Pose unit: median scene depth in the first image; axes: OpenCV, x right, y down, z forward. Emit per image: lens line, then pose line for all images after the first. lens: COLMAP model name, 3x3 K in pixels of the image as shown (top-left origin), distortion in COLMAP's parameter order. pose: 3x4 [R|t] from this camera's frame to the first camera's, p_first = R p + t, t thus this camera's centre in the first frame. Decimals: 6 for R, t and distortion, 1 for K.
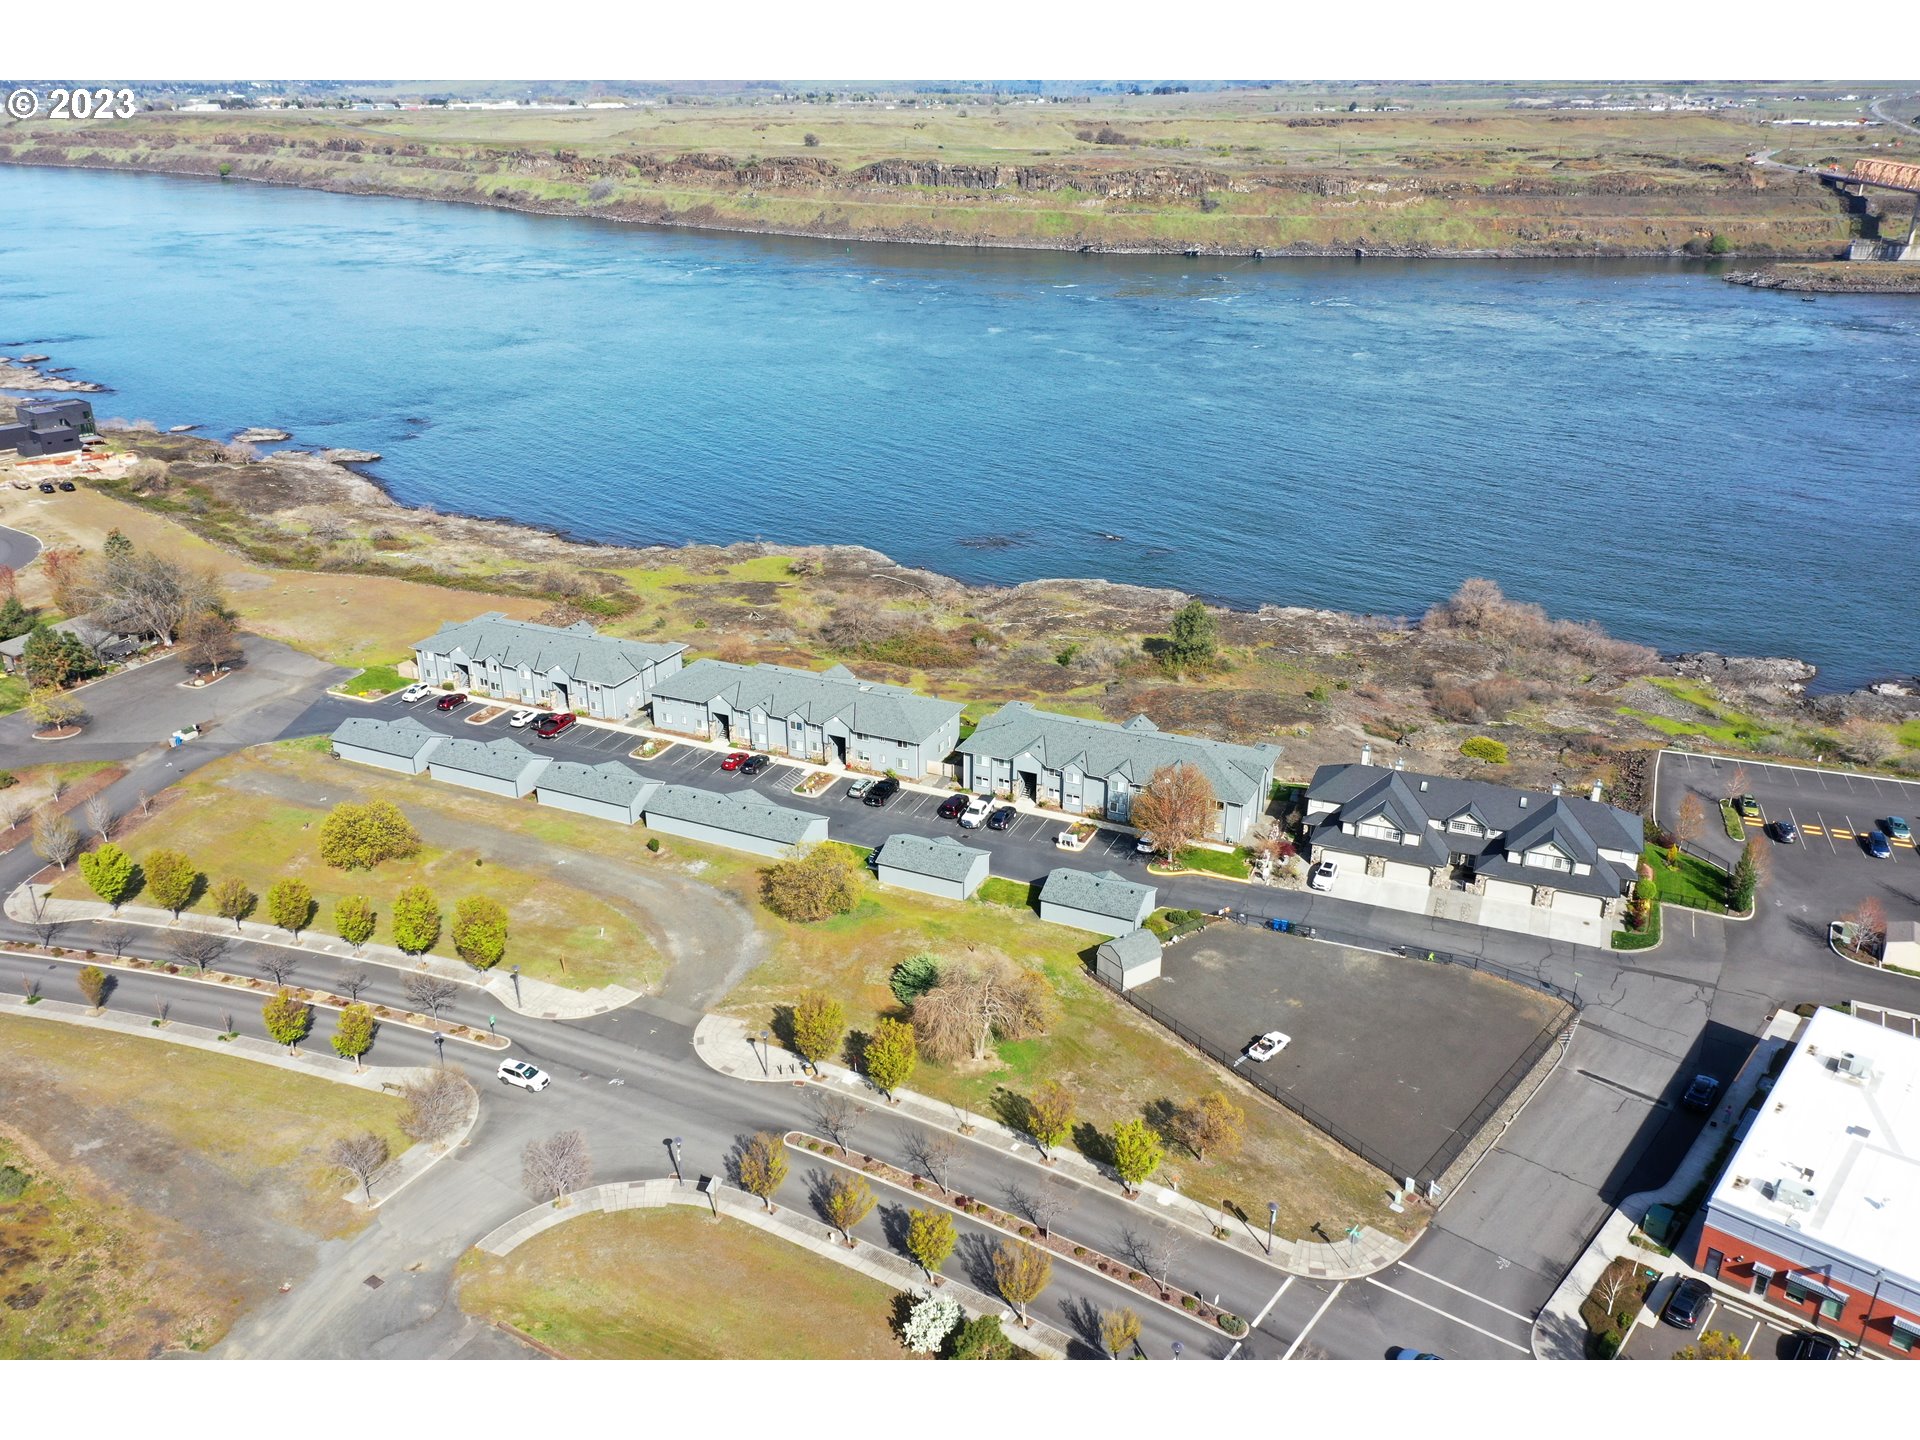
lens RADIAL K [[1507.1, 0, 958.8], [0, 1507.1, 715.0], [0, 0, 1]] dist [0.000462, -0.006554]
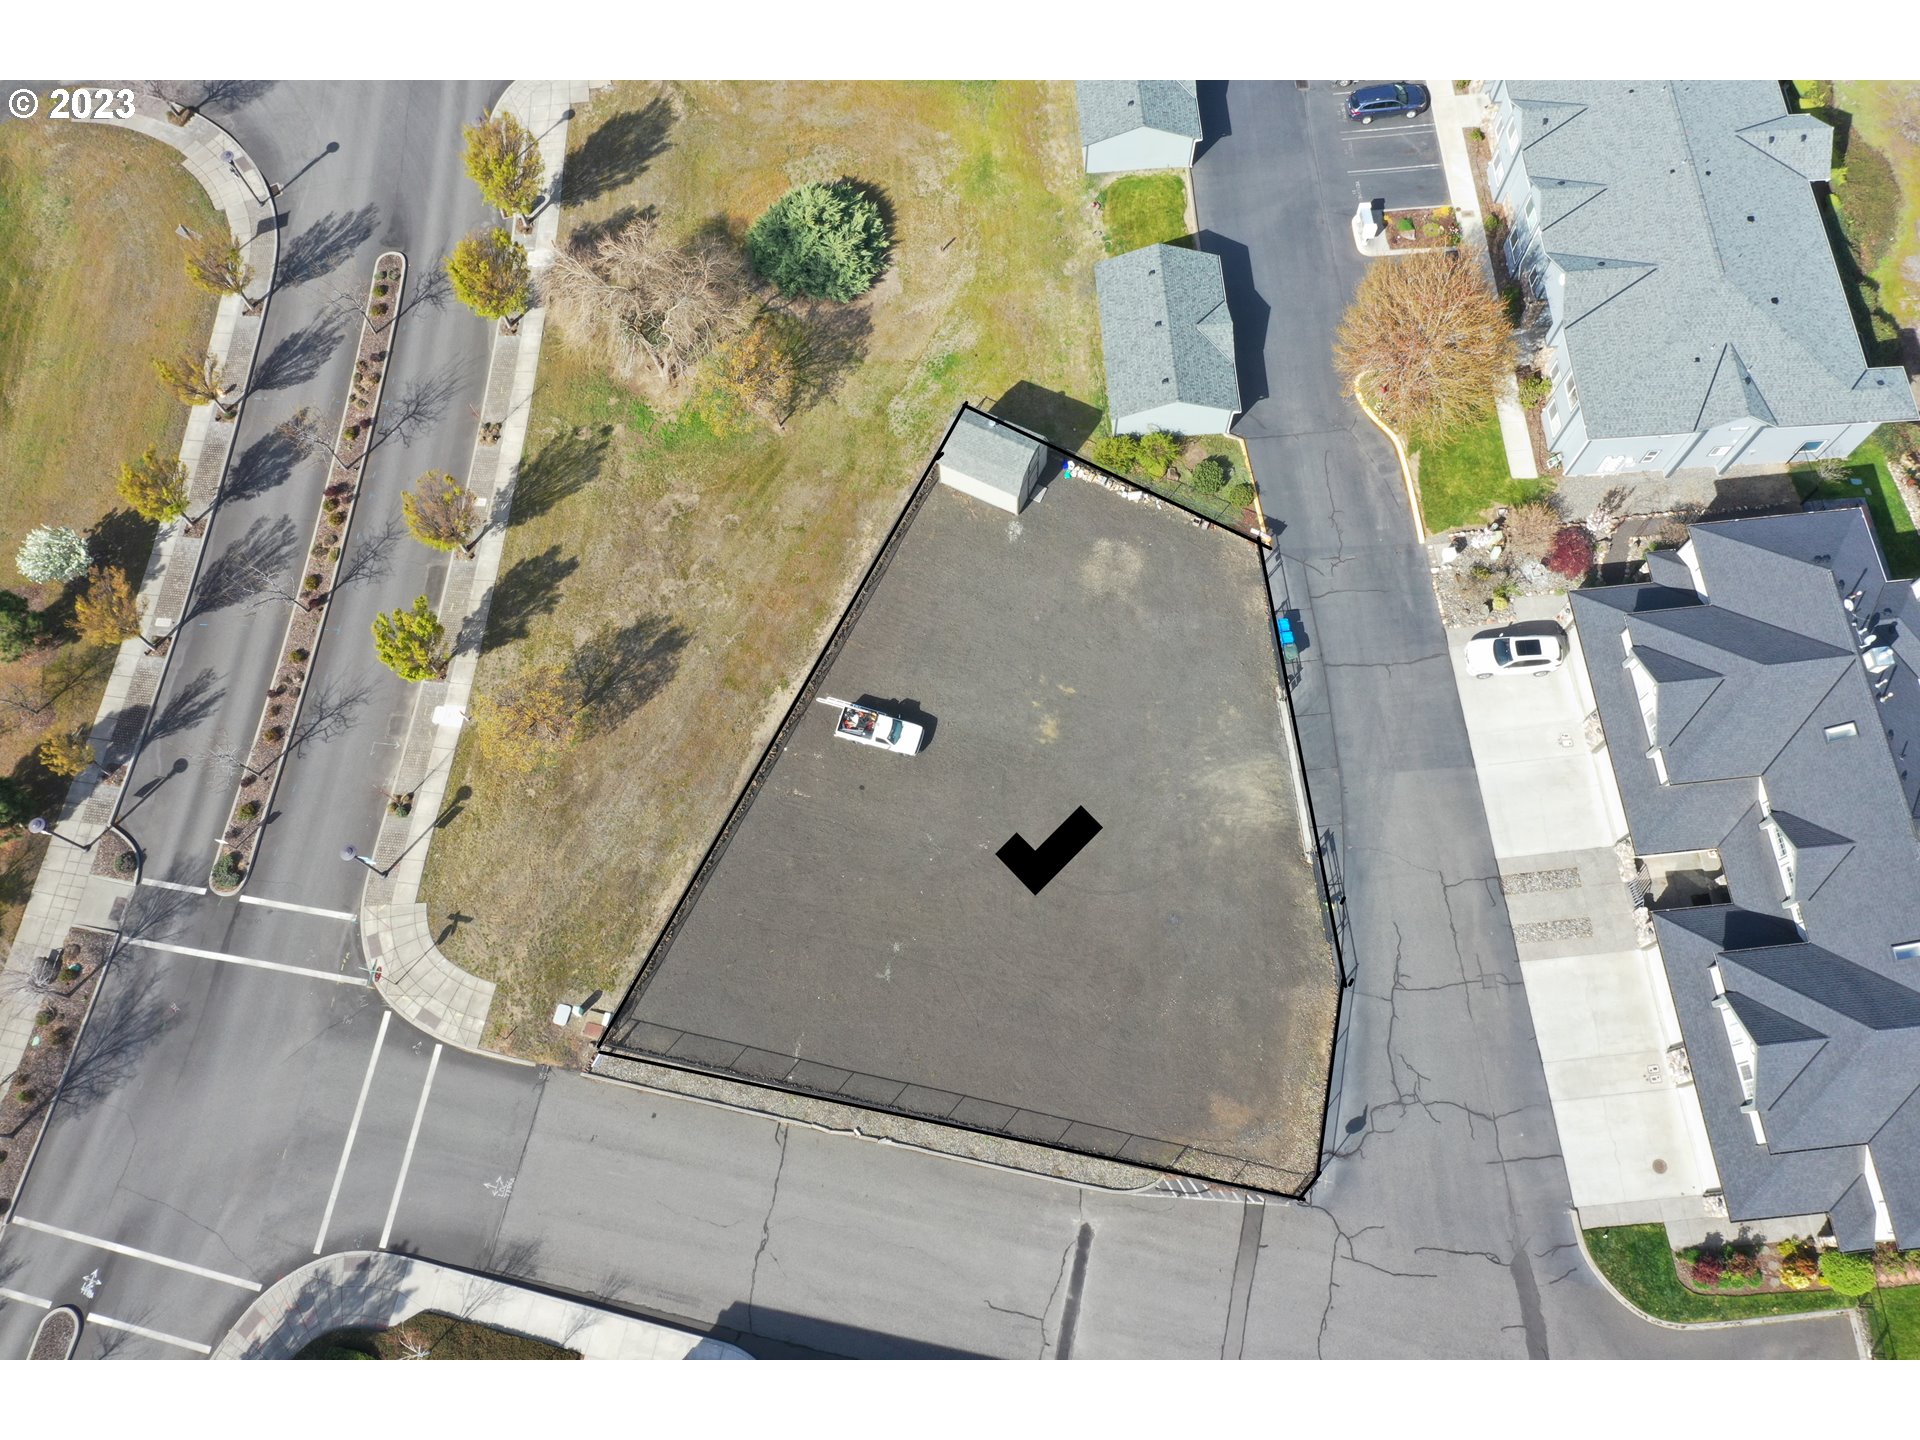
lens RADIAL K [[1507.1, 0, 958.8], [0, 1507.1, 715.0], [0, 0, 1]] dist [0.000462, -0.006554]
pose [[0.467654, 0.823767, -0.320479, 0.150174], [-0.315439, 0.494231, 0.810083, -0.101498], [0.825711, -0.277747, 0.490977, 0.271876]]
